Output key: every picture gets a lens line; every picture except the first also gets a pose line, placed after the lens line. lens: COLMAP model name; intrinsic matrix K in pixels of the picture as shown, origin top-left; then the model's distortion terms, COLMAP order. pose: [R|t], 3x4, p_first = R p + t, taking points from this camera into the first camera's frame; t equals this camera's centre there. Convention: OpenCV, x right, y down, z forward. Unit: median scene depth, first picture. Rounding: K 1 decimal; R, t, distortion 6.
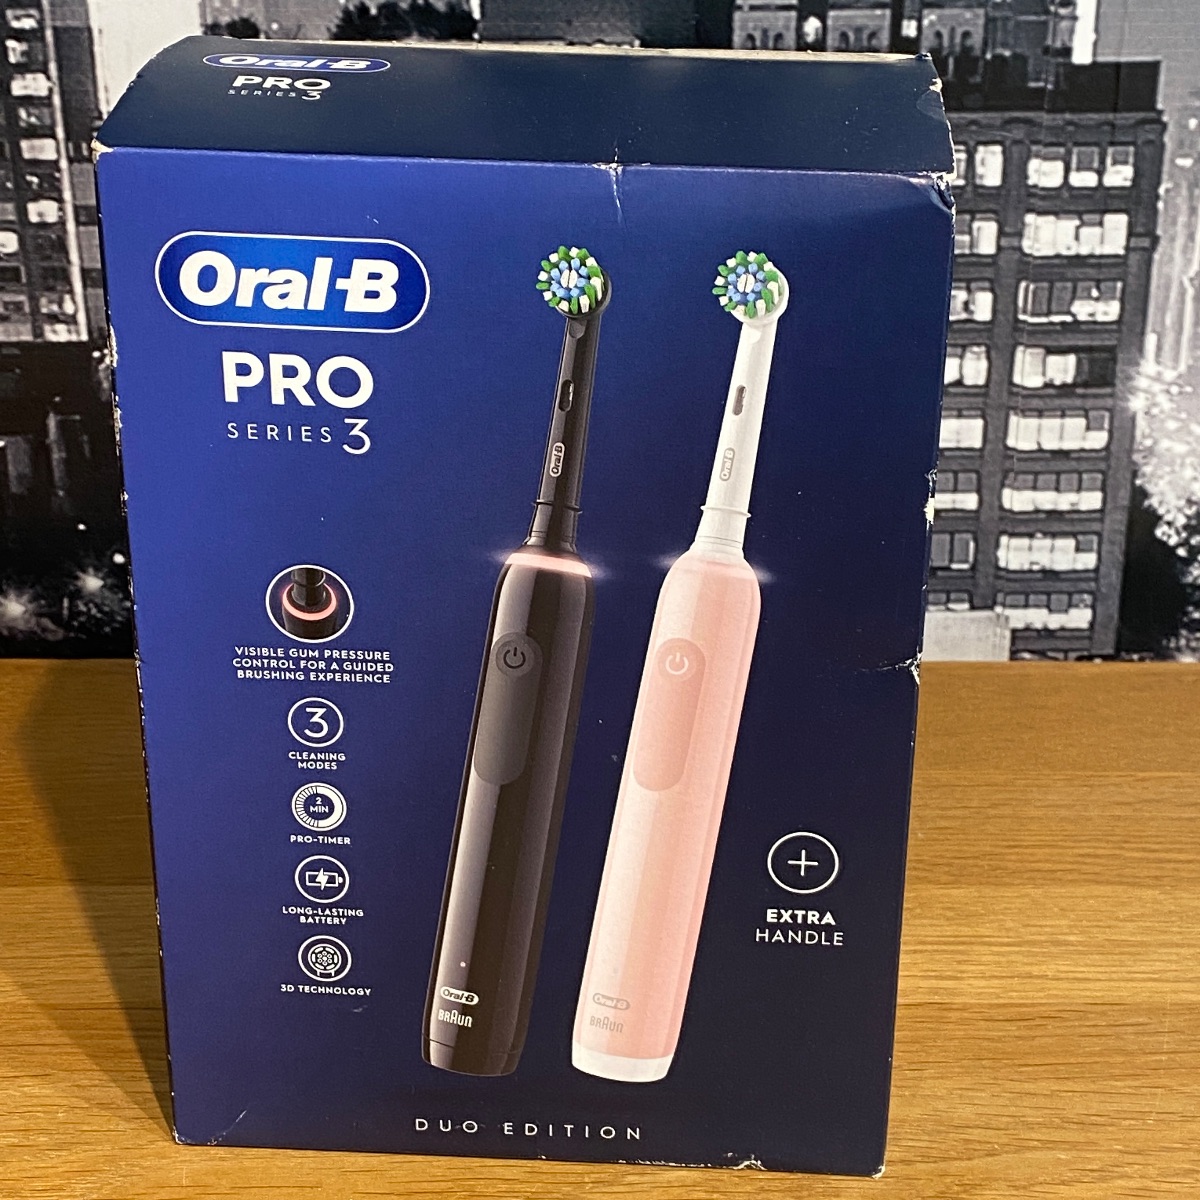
lens RADIAL K [[2454.6, 0, 587.8], [0, 2454.6, 592.5], [0, 0, 1]] dist [0.124211, 0.000000]
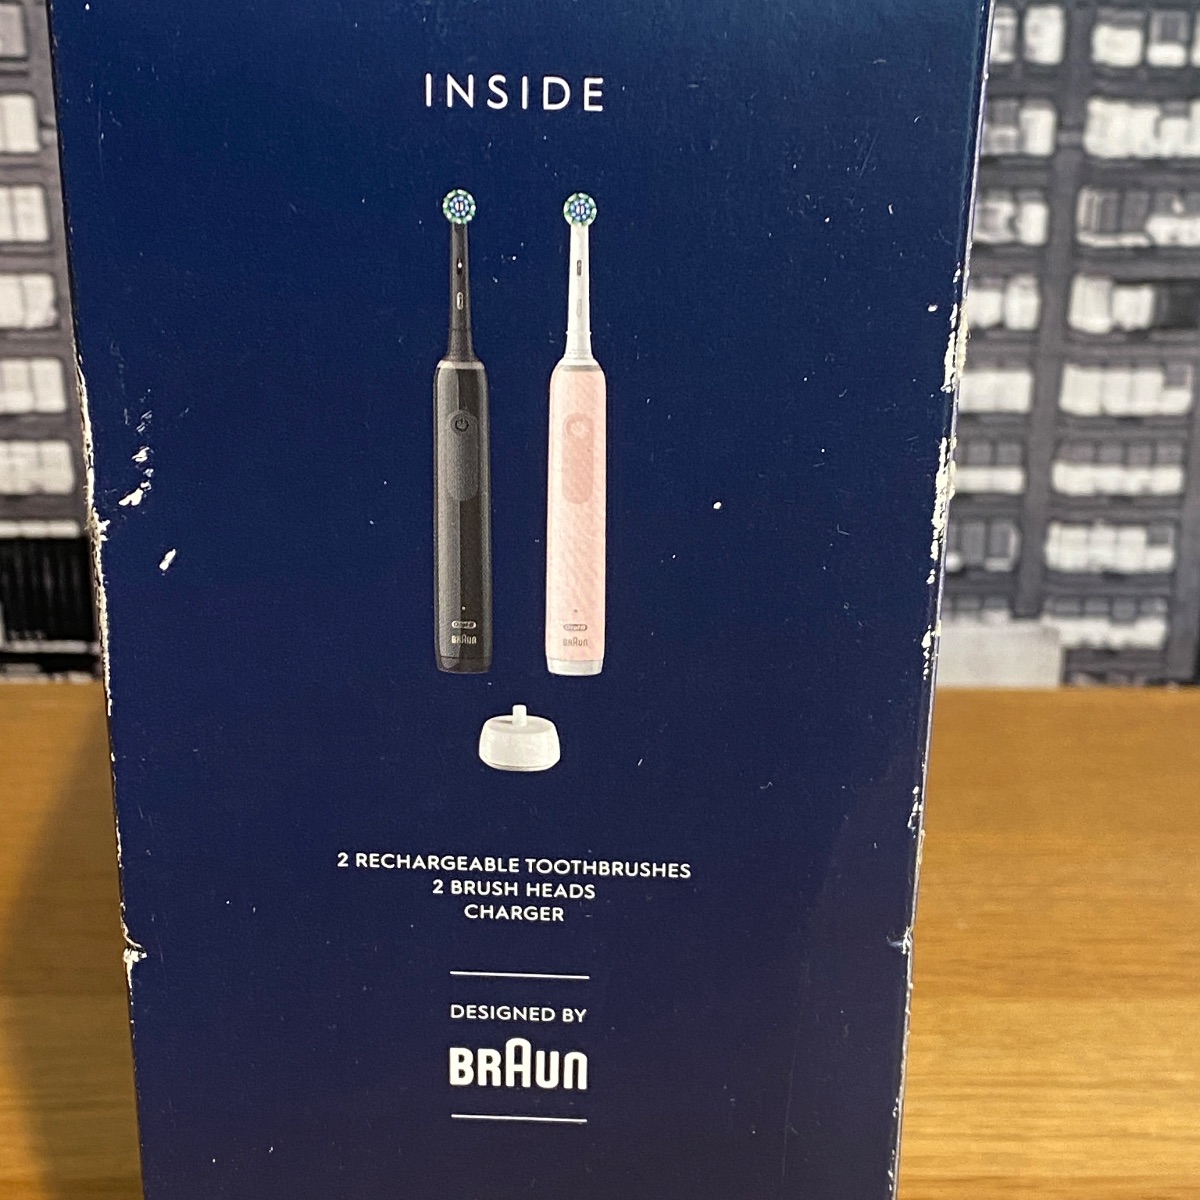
lens RADIAL K [[2467.0, 0, 629.9], [0, 2467.0, 572.9], [0, 0, 1]] dist [0.135771, 0.000000]
pose [[0.999605, 0.004811, 0.027677, 0.016790], [-0.004266, 0.999797, -0.019704, 0.009659], [-0.027767, 0.019579, 0.999423, 0.276724]]
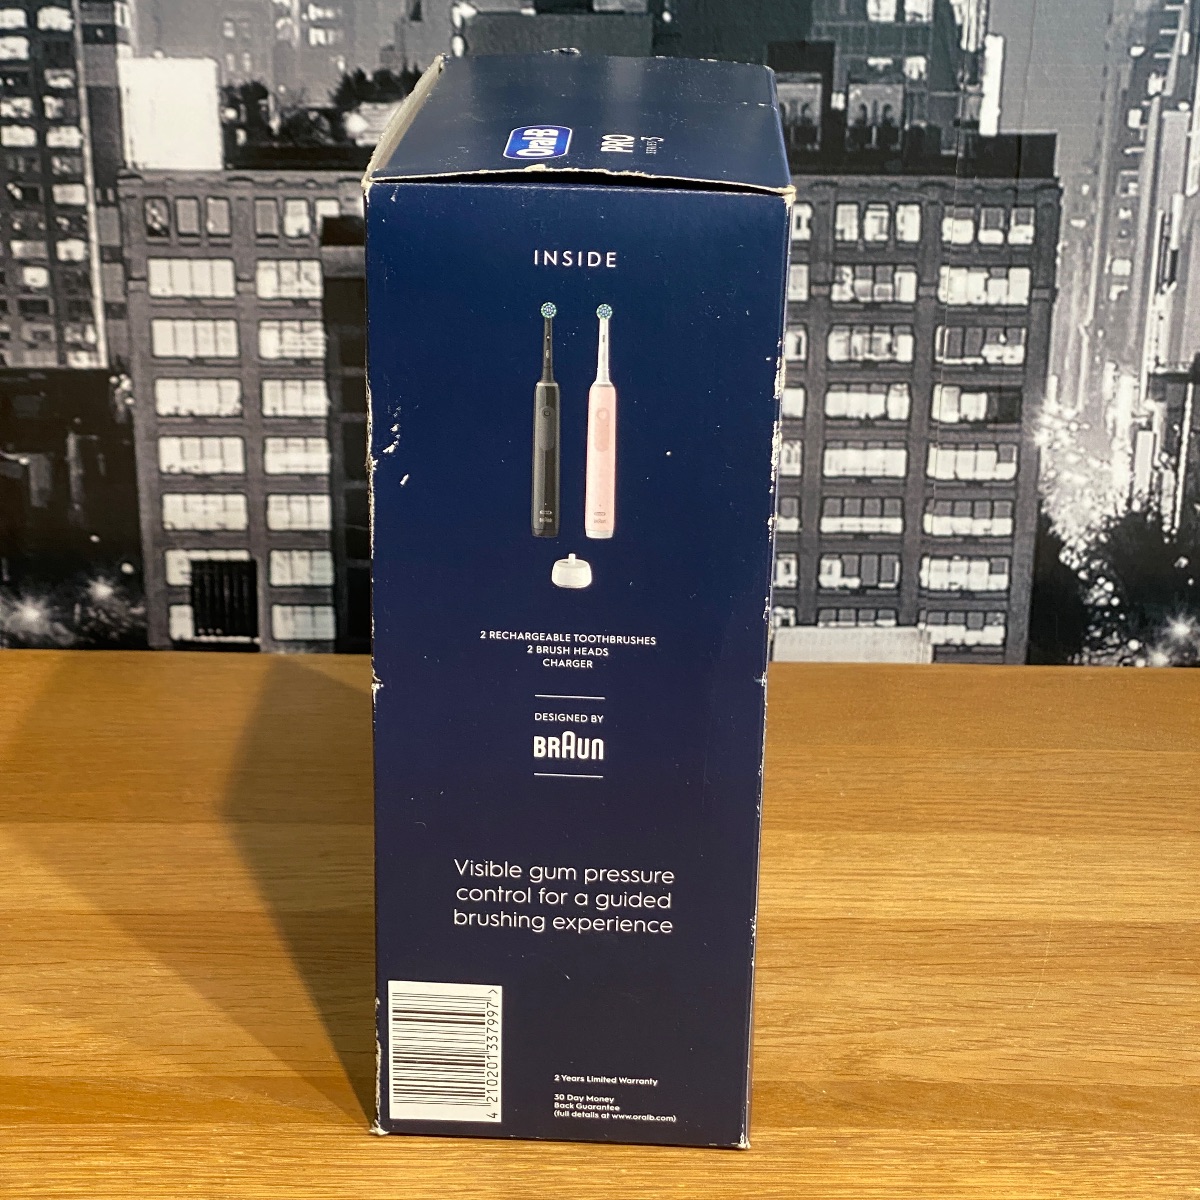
lens RADIAL K [[2454.6, 0, 620.1], [0, 2454.6, 567.4], [0, 0, 1]] dist [0.124211, 0.000000]
pose [[0.999691, 0.013175, 0.021063, 0.008955], [-0.011311, 0.996205, -0.086294, 0.097209], [-0.022120, 0.086030, 0.996047, -0.130924]]
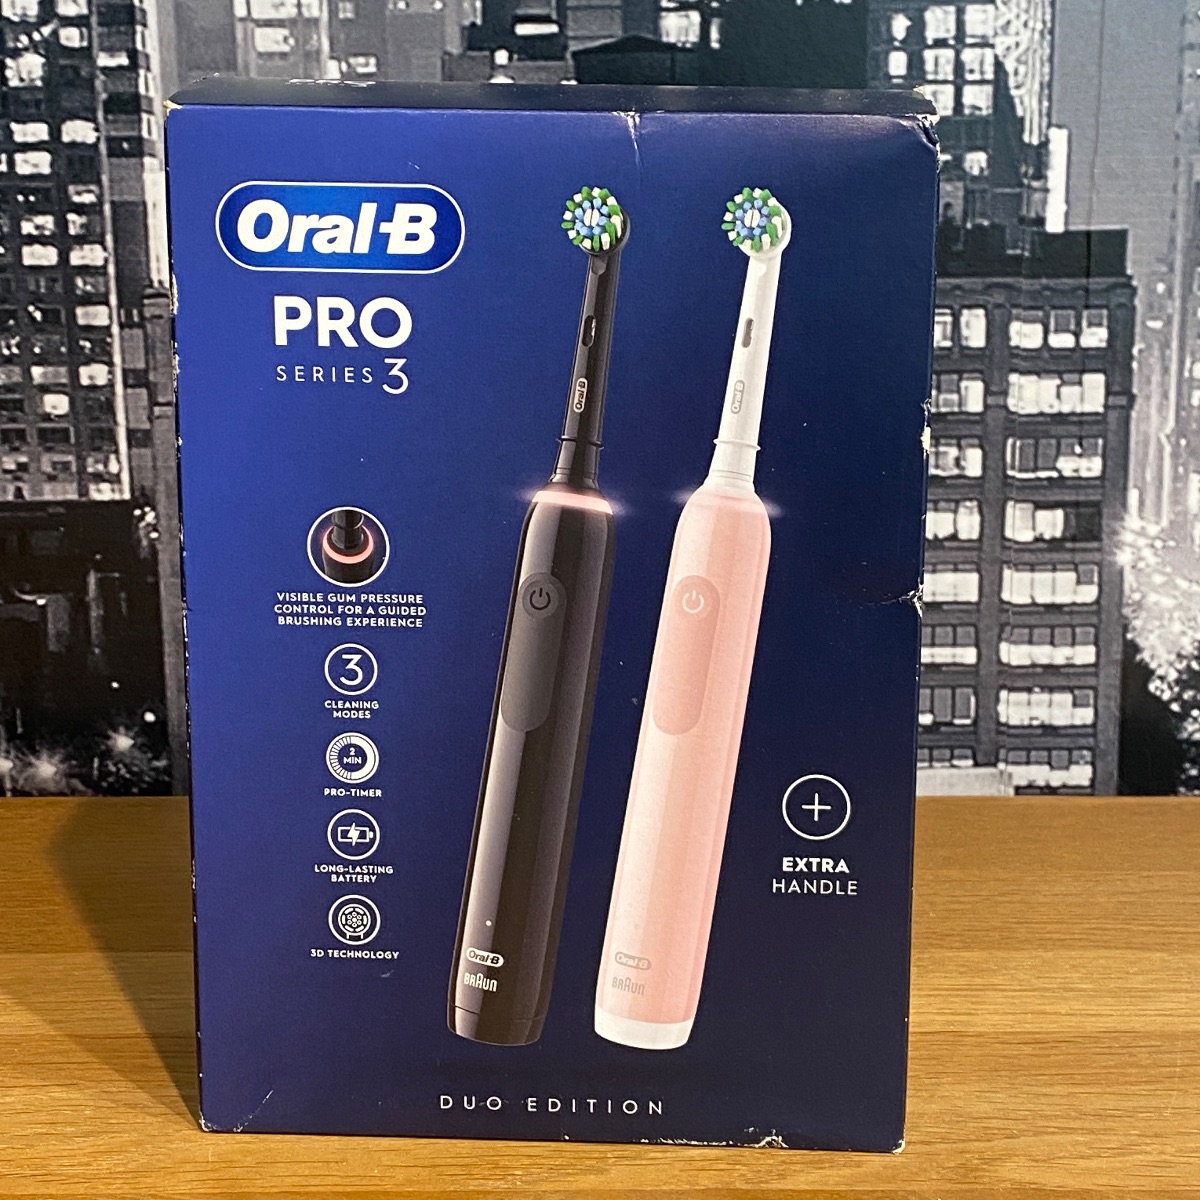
lens RADIAL K [[2454.6, 0, 594.4], [0, 2454.6, 571.6], [0, 0, 1]] dist [0.124211, 0.000000]
pose [[0.999989, -0.004125, 0.002099, -0.006512], [0.004482, 0.976219, -0.216739, 0.187389], [-0.001155, 0.216746, 0.976227, -0.029725]]
